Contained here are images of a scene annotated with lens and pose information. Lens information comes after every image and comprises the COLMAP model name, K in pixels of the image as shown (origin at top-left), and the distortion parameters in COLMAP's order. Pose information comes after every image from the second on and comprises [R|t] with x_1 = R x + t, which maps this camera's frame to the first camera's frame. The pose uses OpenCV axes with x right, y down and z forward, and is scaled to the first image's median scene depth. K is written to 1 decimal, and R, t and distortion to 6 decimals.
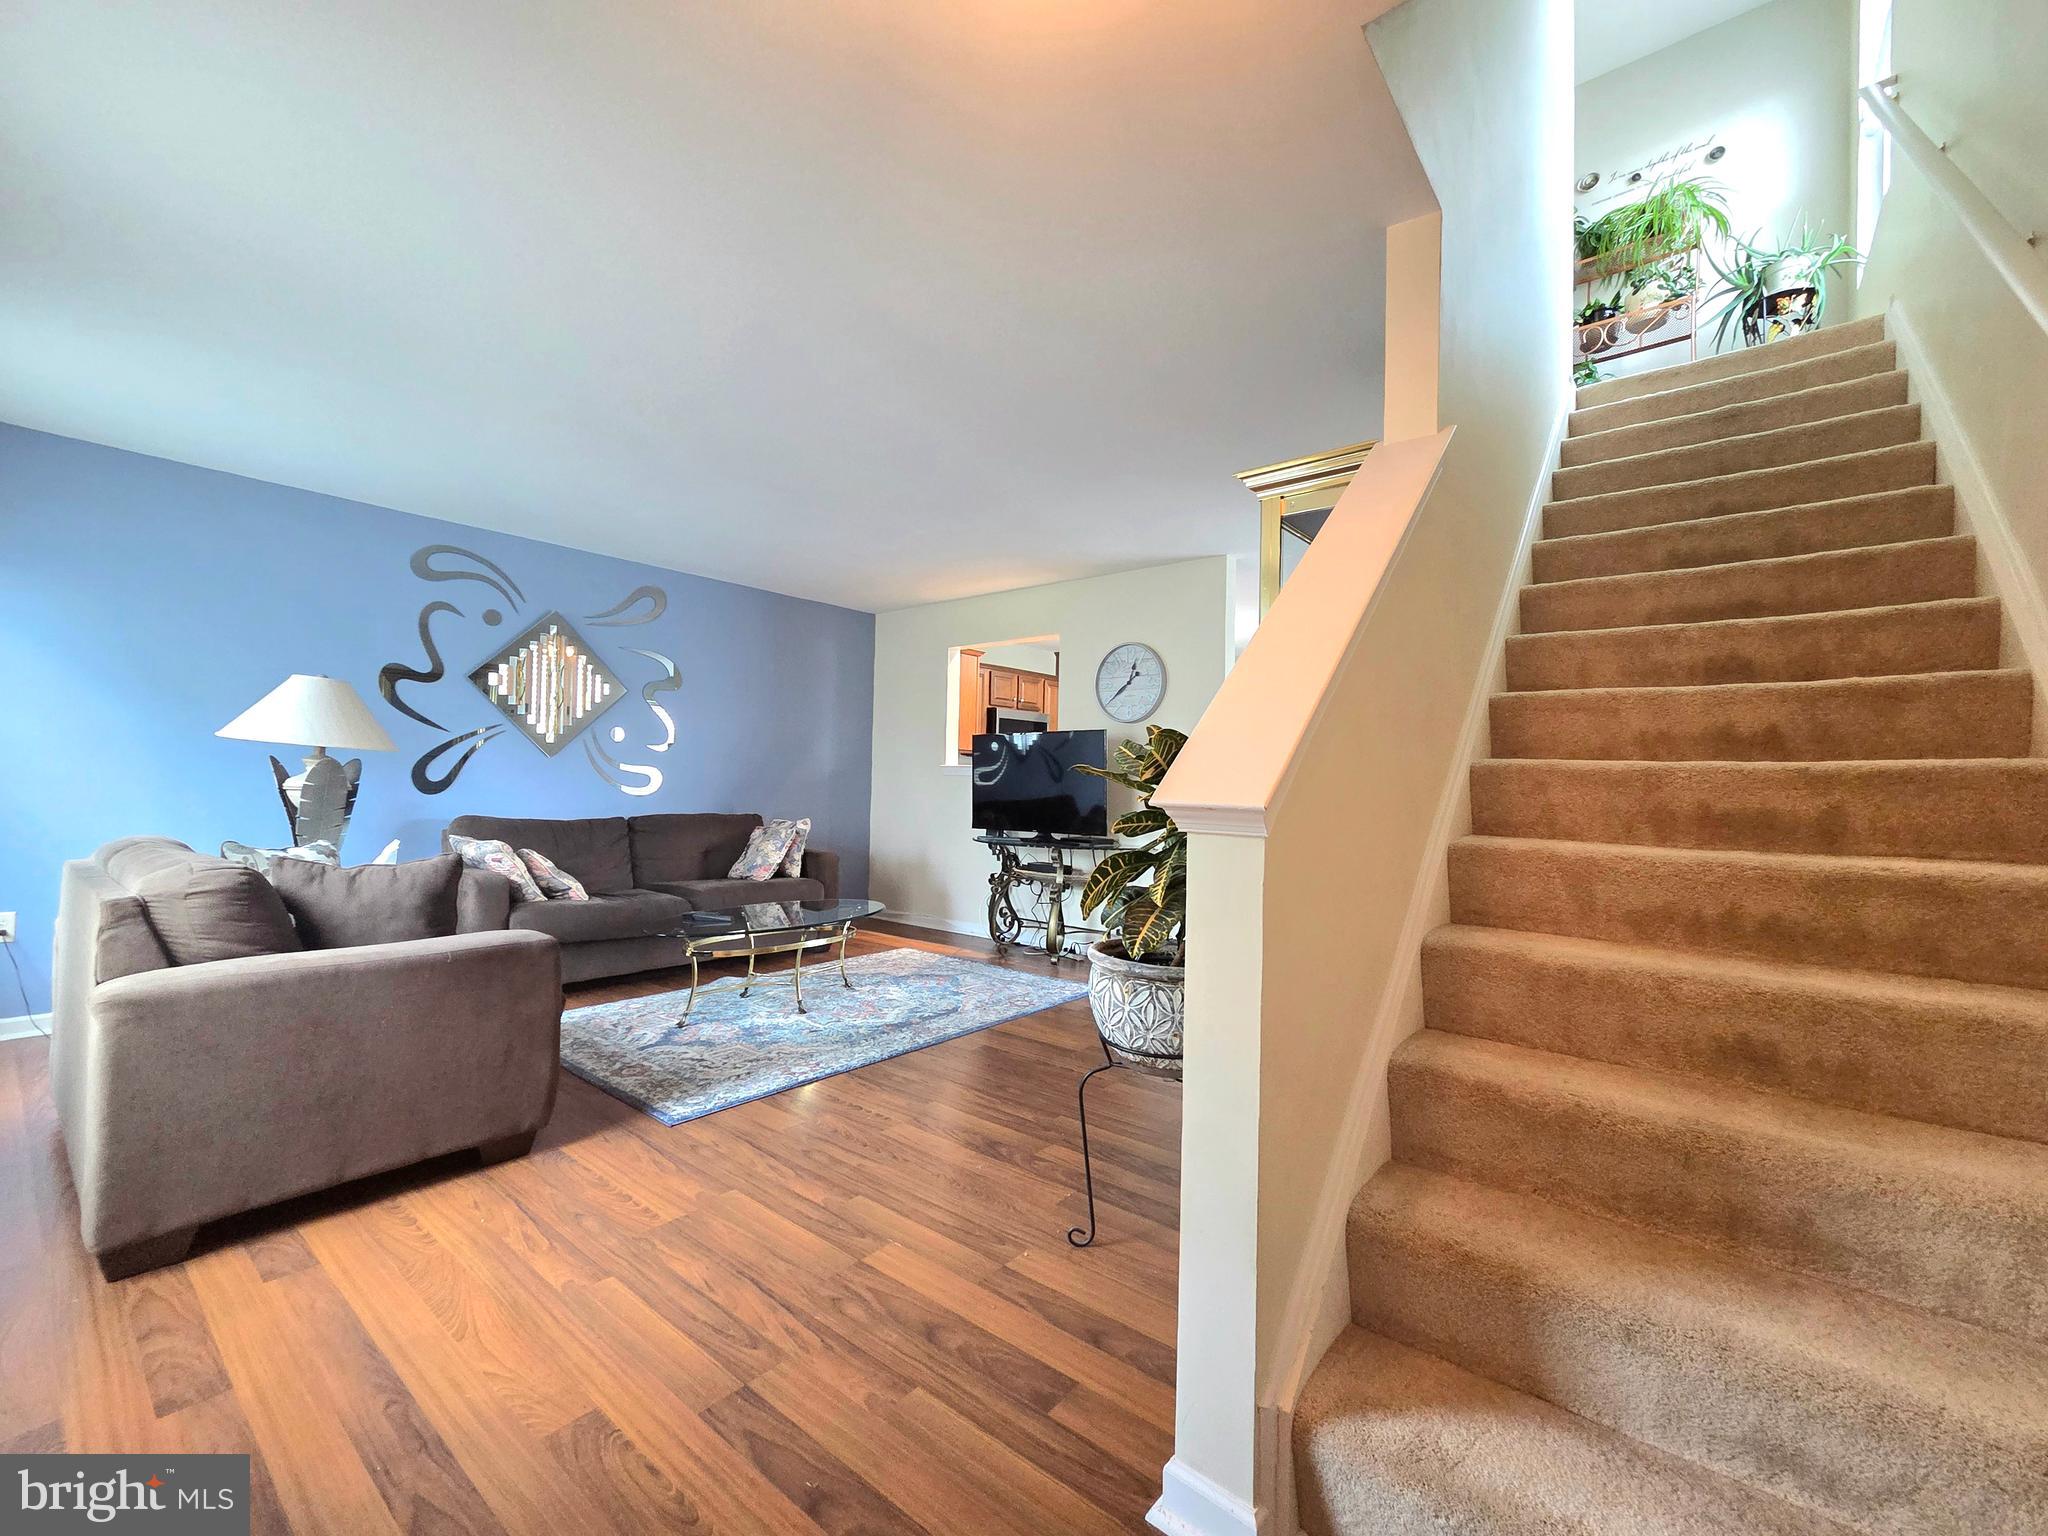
lens RADIAL K [[837.9, 0, 1029.2], [0, 837.9, 762.1], [0, 0, 1]] dist [0.002982, 0.000422]
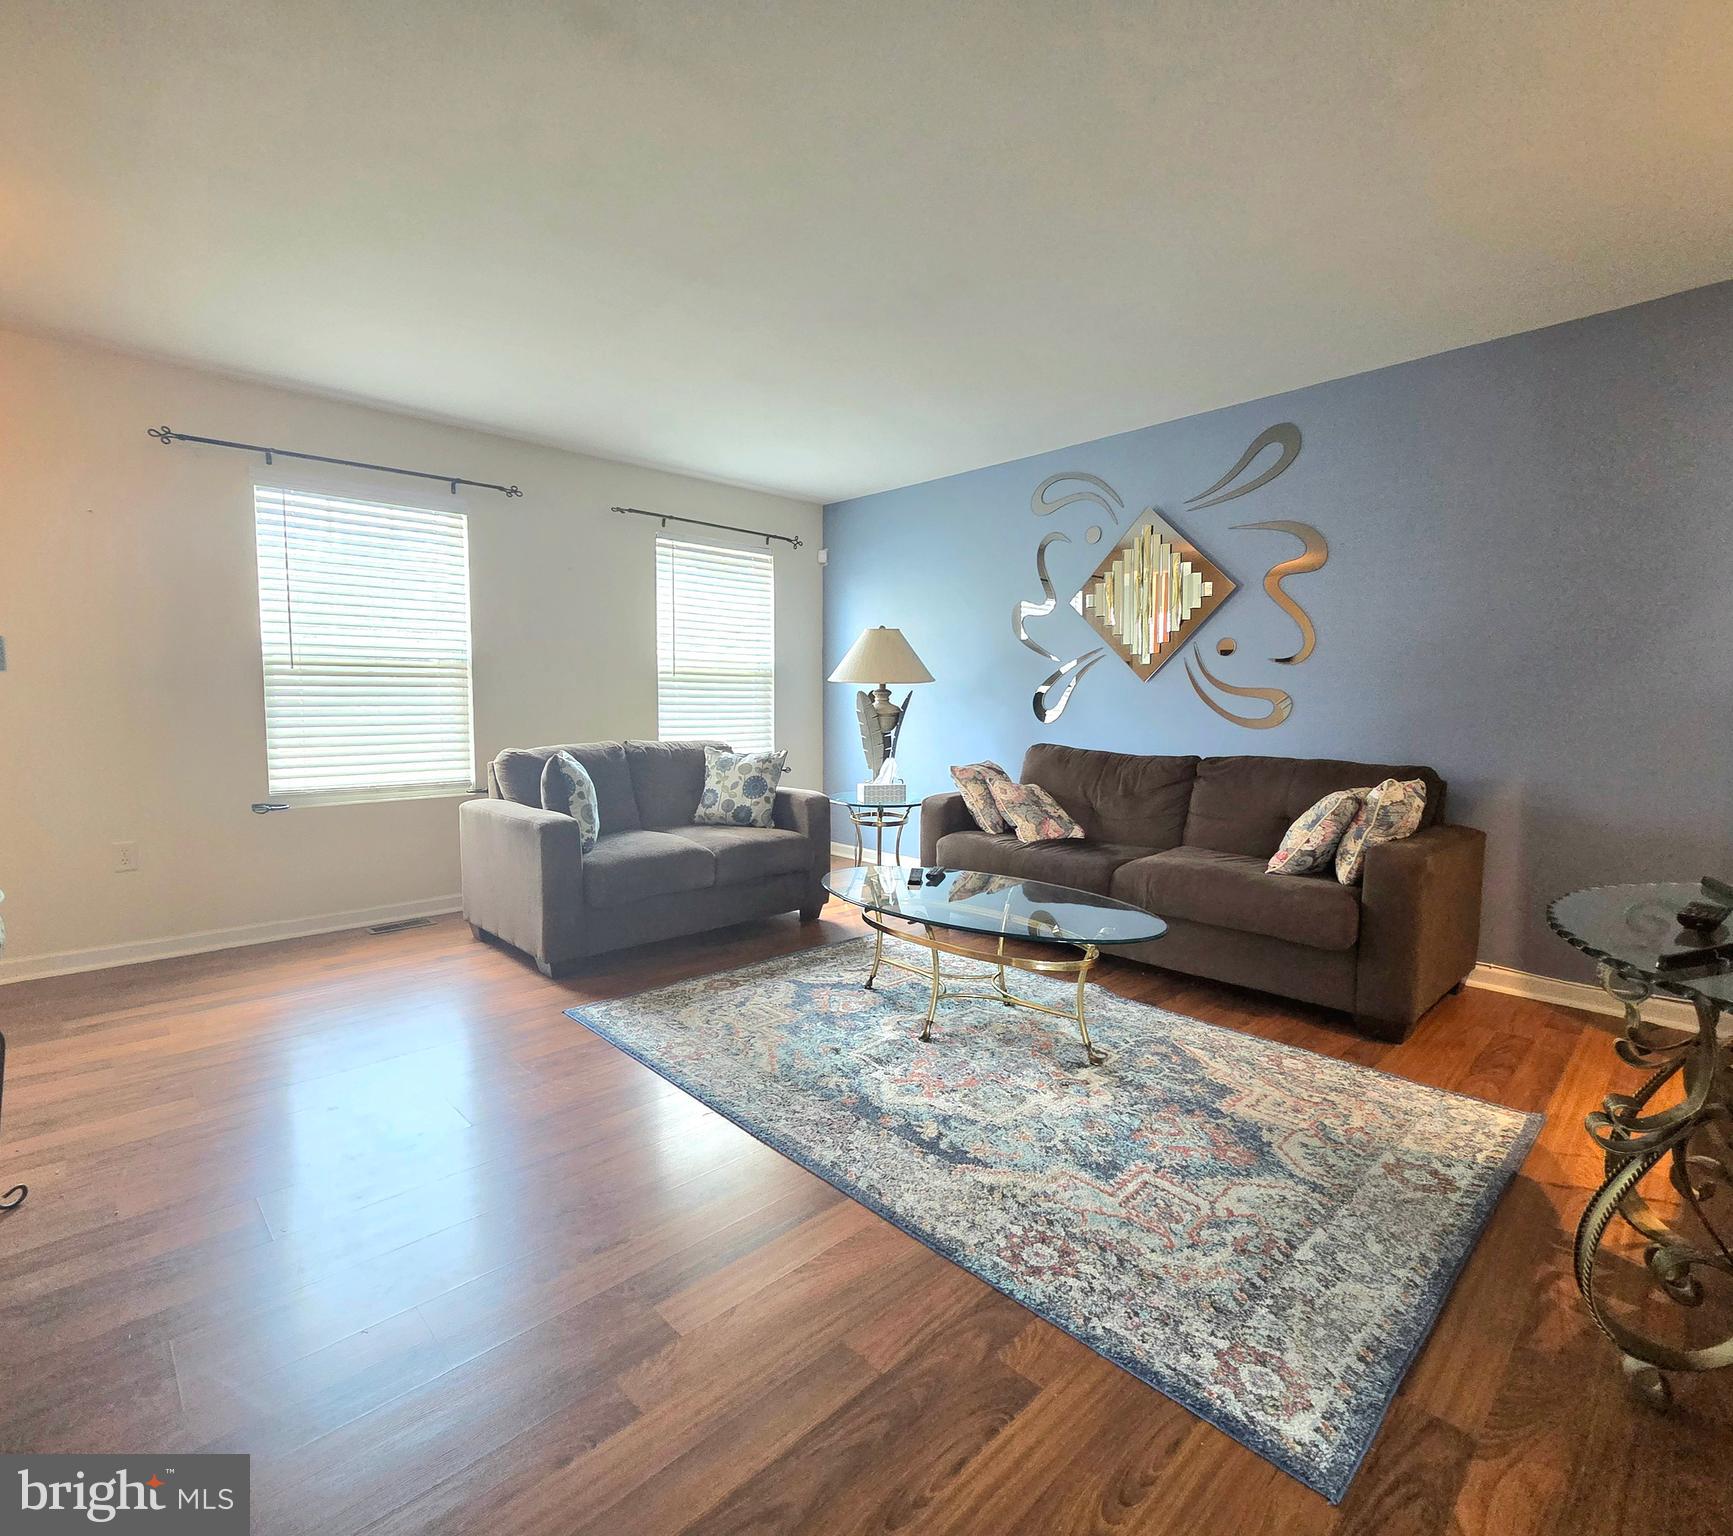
lens RADIAL K [[820.2, 0, 838.6], [0, 820.2, 795.4], [0, 0, 1]] dist [-0.019165, 0.000647]
pose [[-0.133973, 0.085406, -0.987298, 0.397028], [0.016660, 0.996333, 0.083927, 0.044540], [0.990845, -0.005204, -0.134905, 1.055367]]
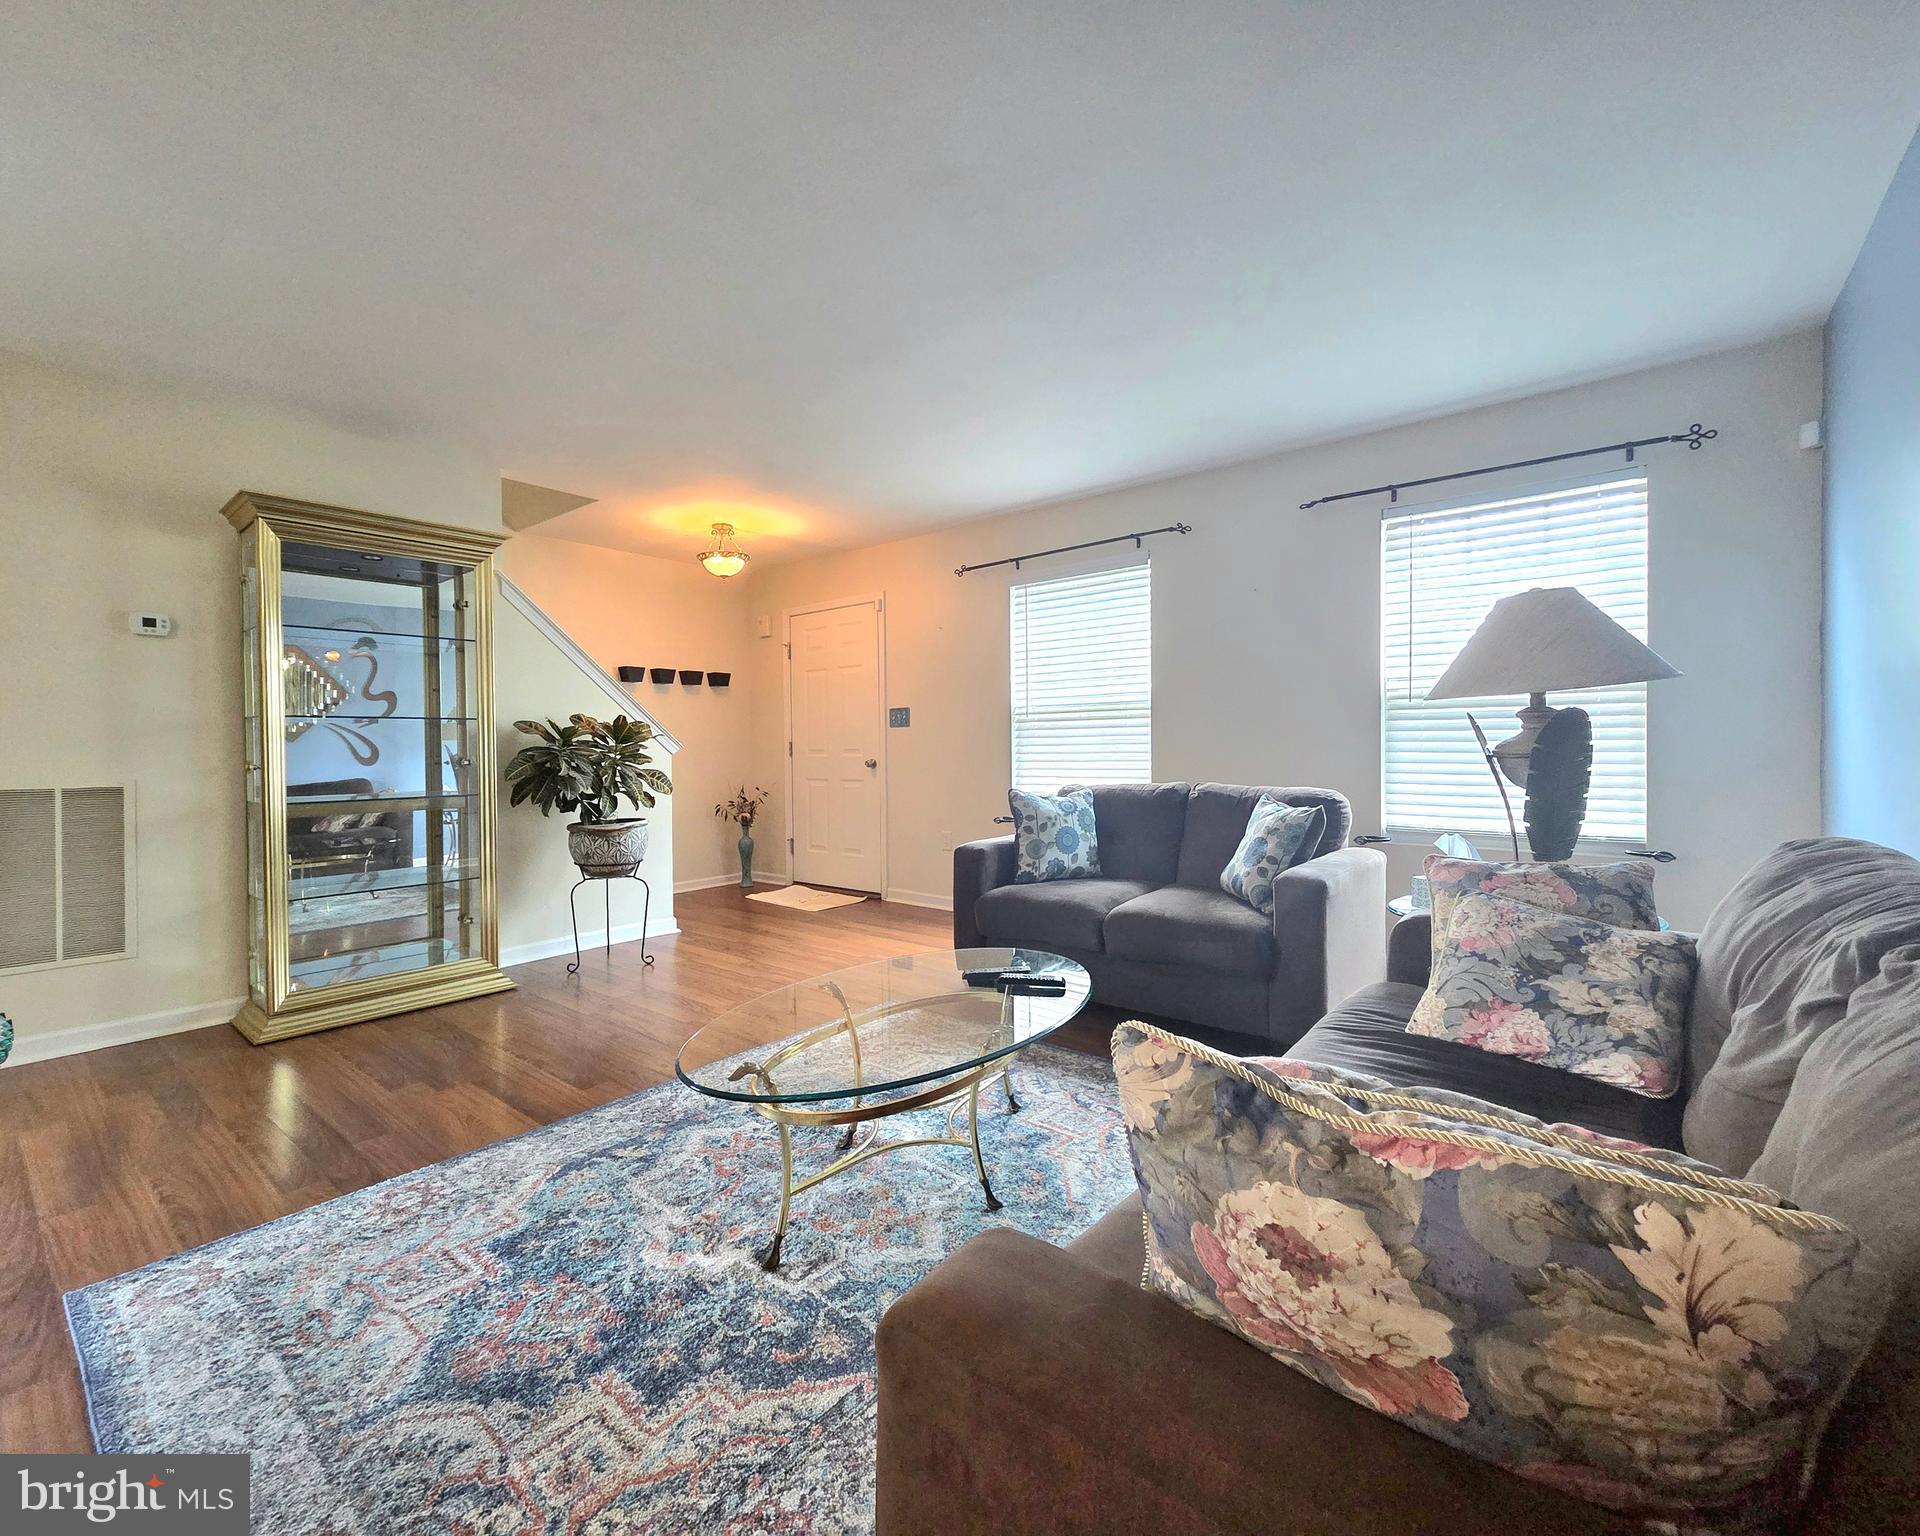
lens RADIAL K [[843.4, 0, 915.1], [0, 843.4, 771.8], [0, 0, 1]] dist [0.005549, -0.000127]
pose [[-0.999853, -0.009350, 0.014389, -0.334456], [-0.009187, 0.999893, 0.011375, 0.038473], [-0.014494, 0.011241, -0.999832, 1.624567]]
